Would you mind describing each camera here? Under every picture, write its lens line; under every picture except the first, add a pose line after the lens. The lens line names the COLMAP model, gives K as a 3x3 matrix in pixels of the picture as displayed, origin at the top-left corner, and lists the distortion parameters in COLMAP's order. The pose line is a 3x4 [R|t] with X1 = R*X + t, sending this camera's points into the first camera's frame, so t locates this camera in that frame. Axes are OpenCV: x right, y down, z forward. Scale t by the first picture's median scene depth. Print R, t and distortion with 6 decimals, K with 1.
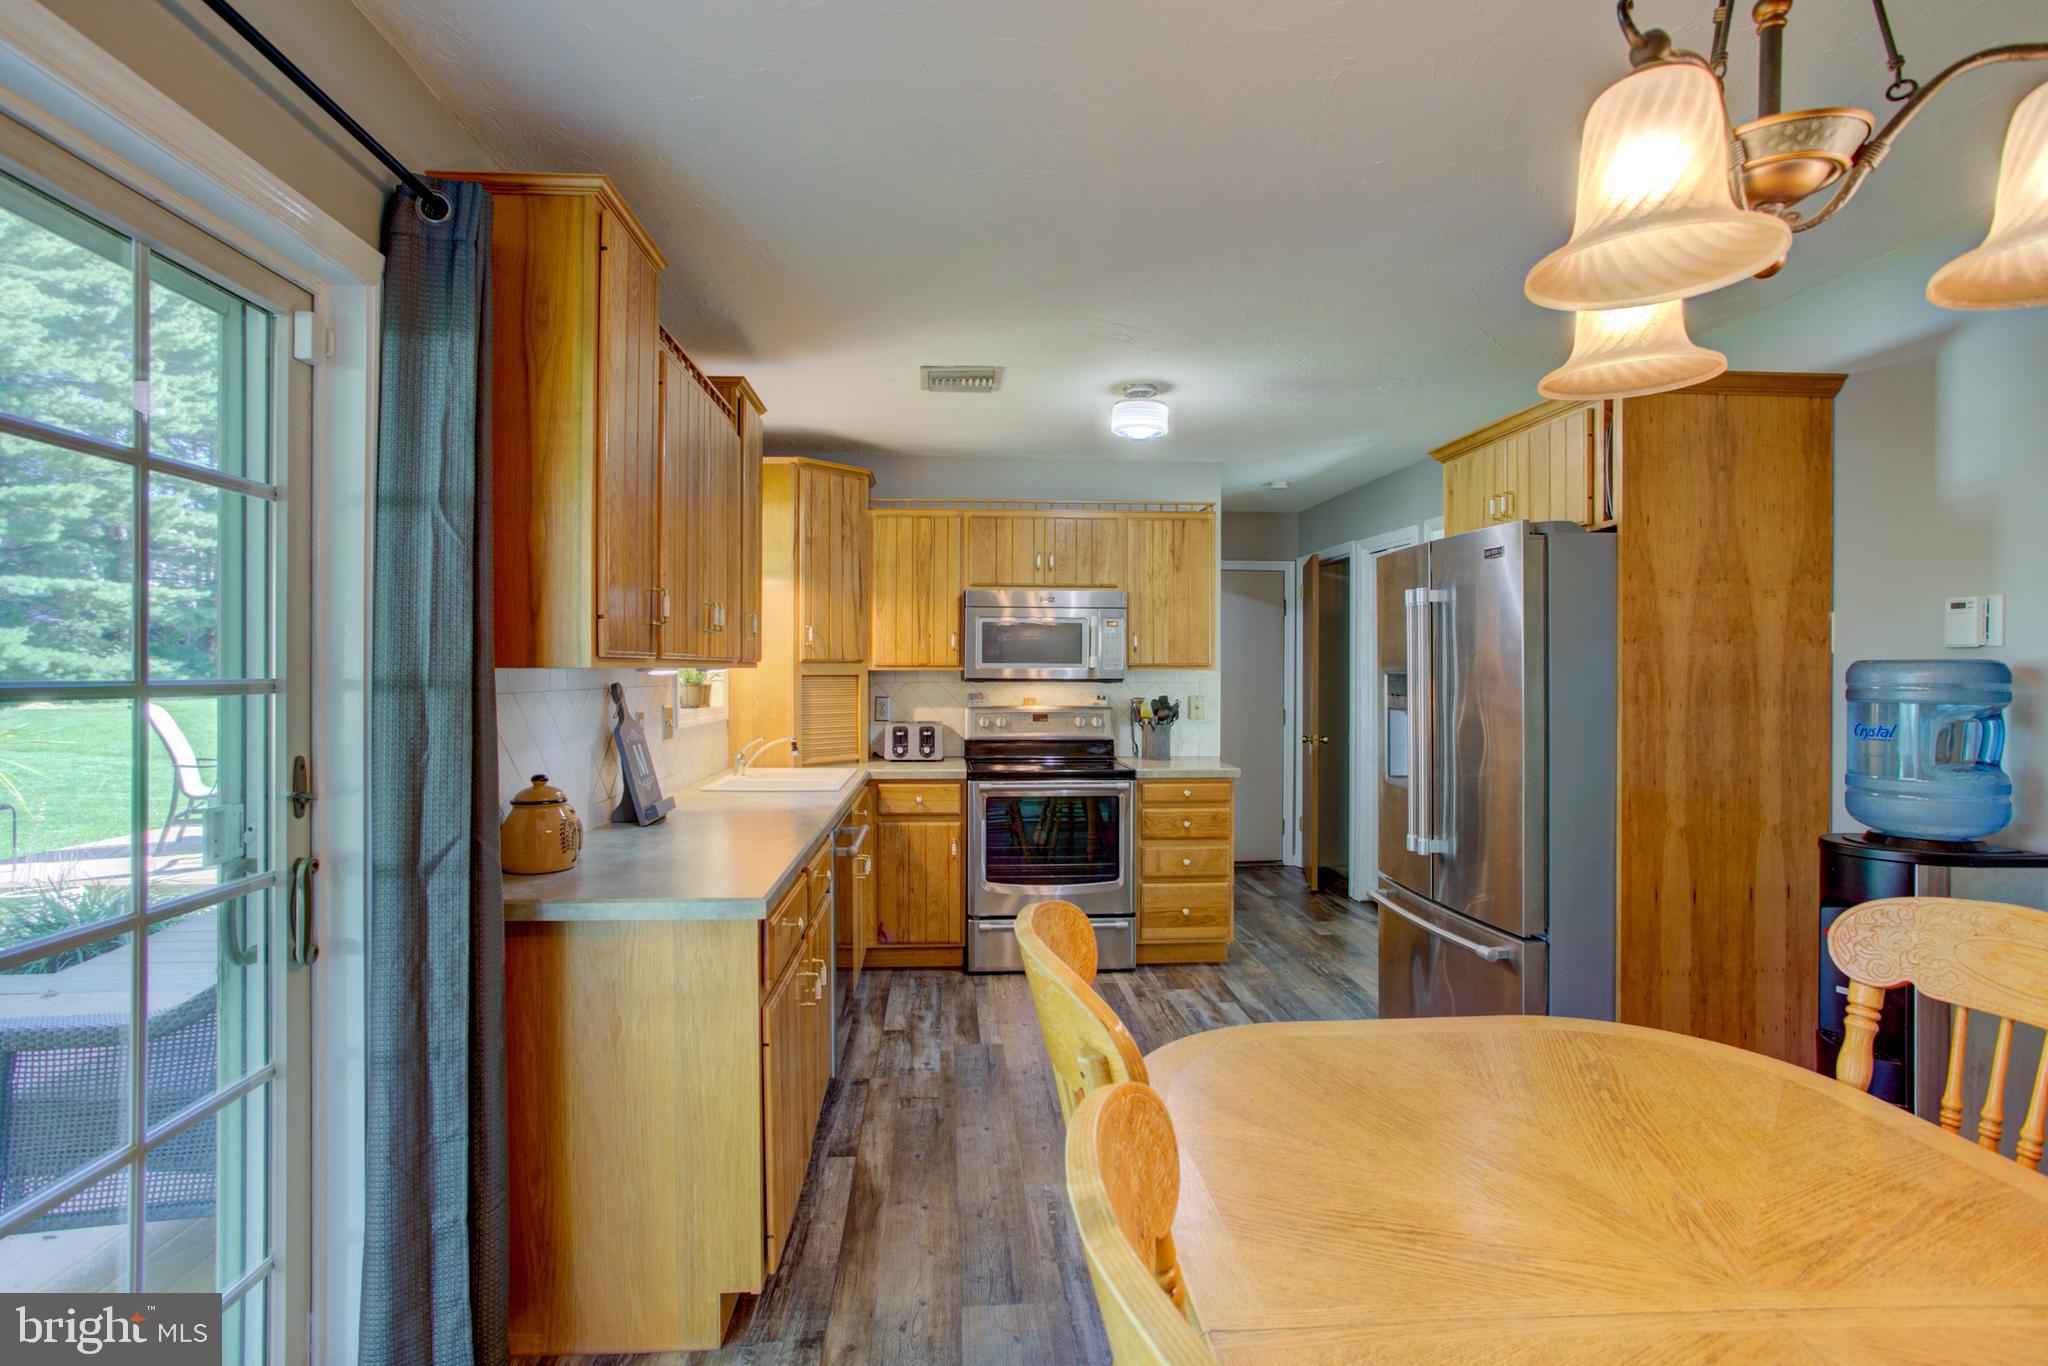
lens RADIAL K [[1004.1, 0, 1012.6], [0, 1004.1, 674.8], [0, 0, 1]] dist [-0.039600, 0.021161]
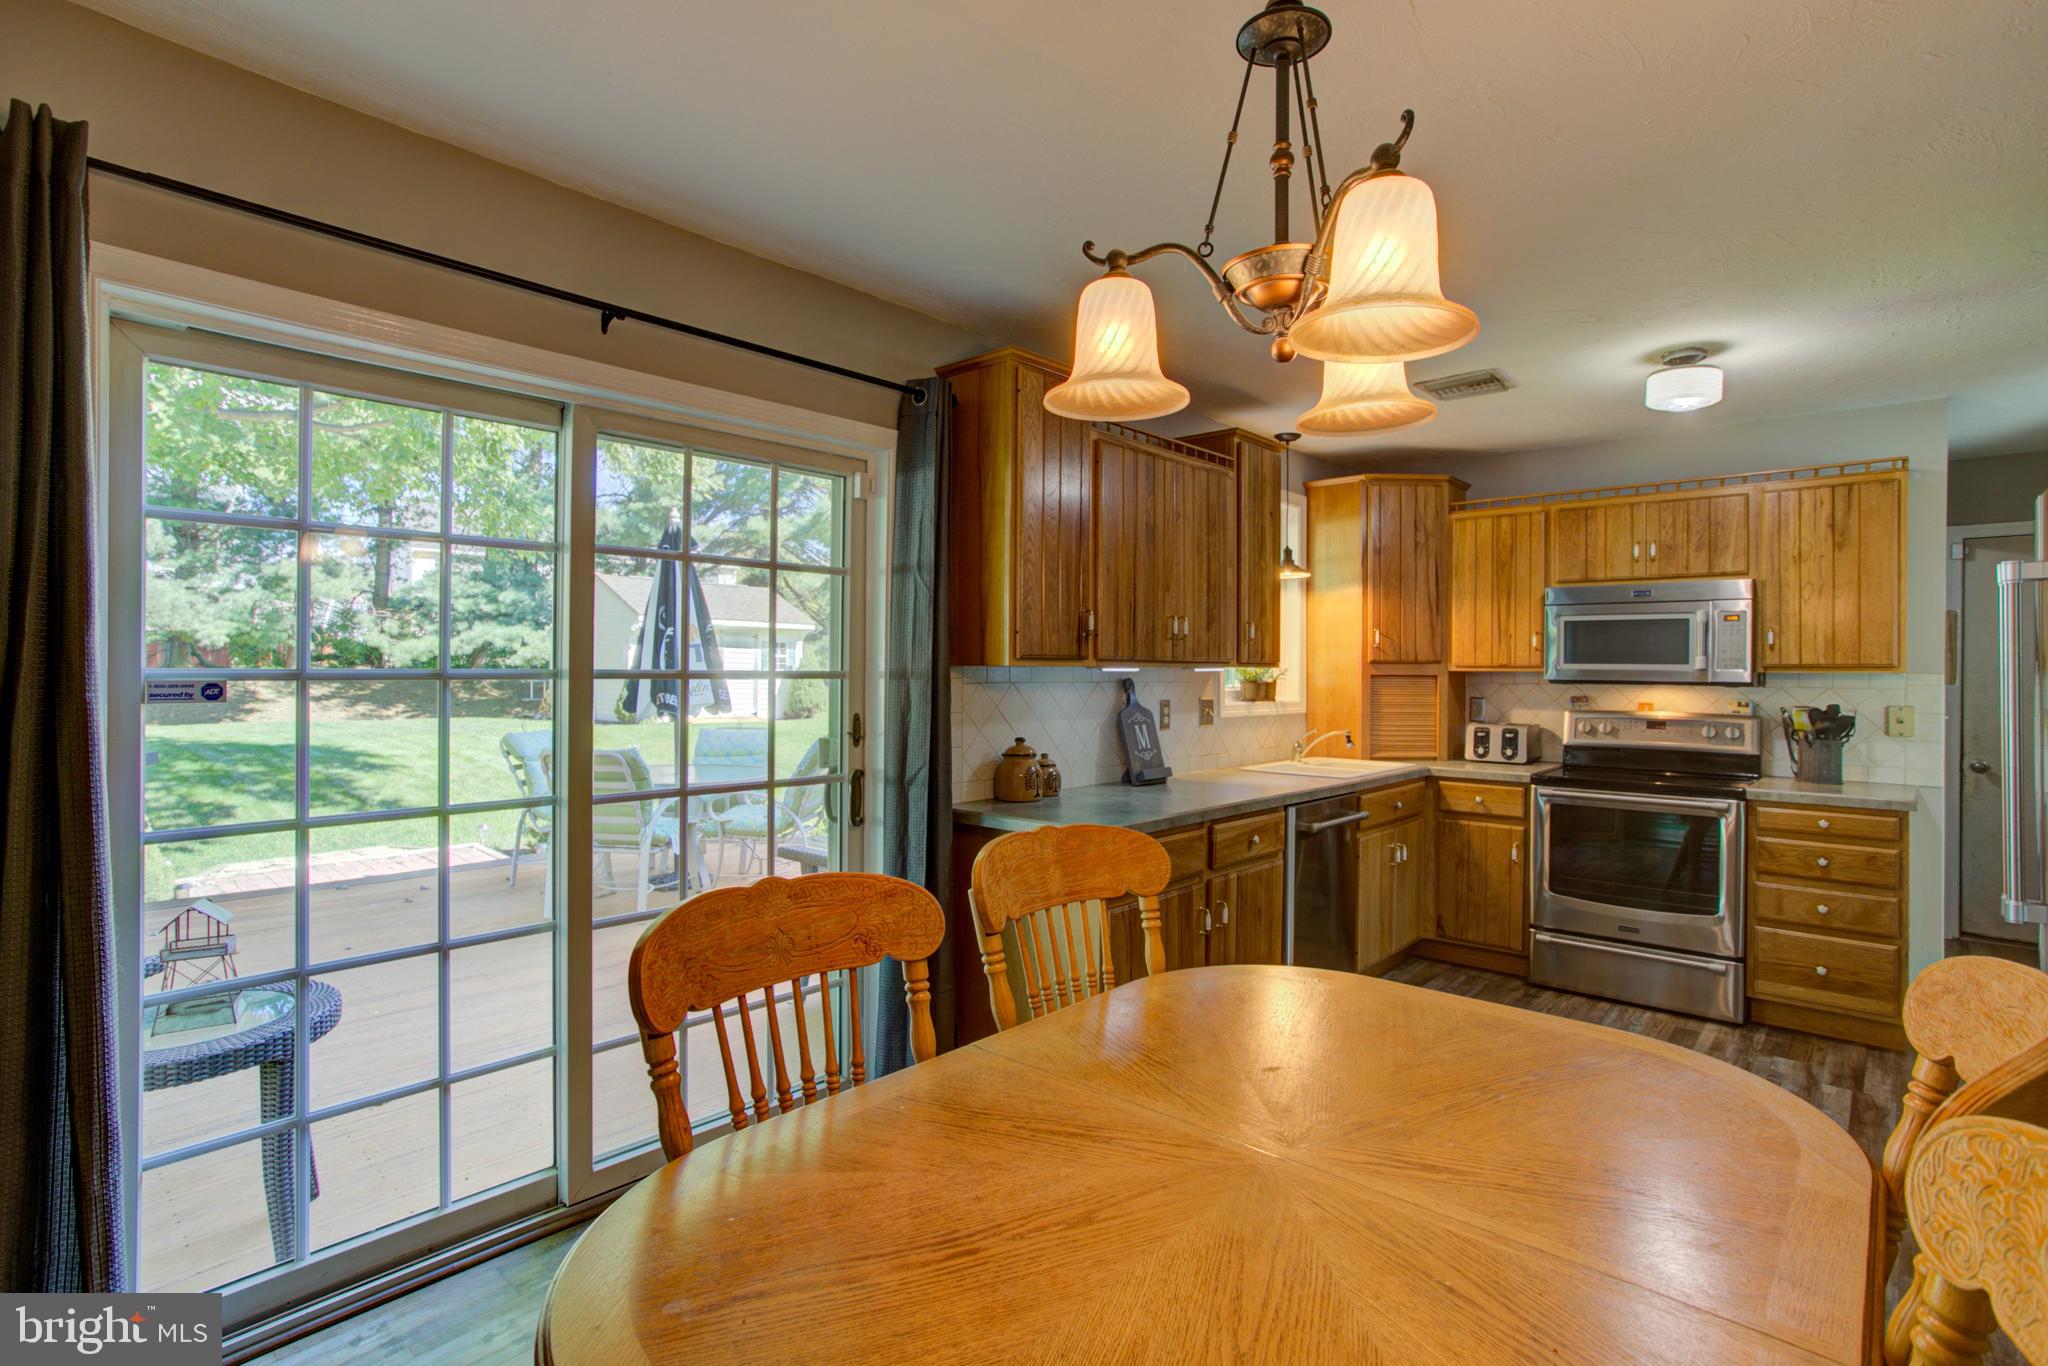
lens RADIAL K [[1004.1, 0, 1002.1], [0, 1004.1, 668.2], [0, 0, 1]] dist [-0.039600, 0.021161]
pose [[0.692496, 0.004509, -0.721408, 0.312243], [-0.009866, 0.999946, -0.003221, 0.000854], [0.721355, 0.009348, 0.692503, -0.037232]]
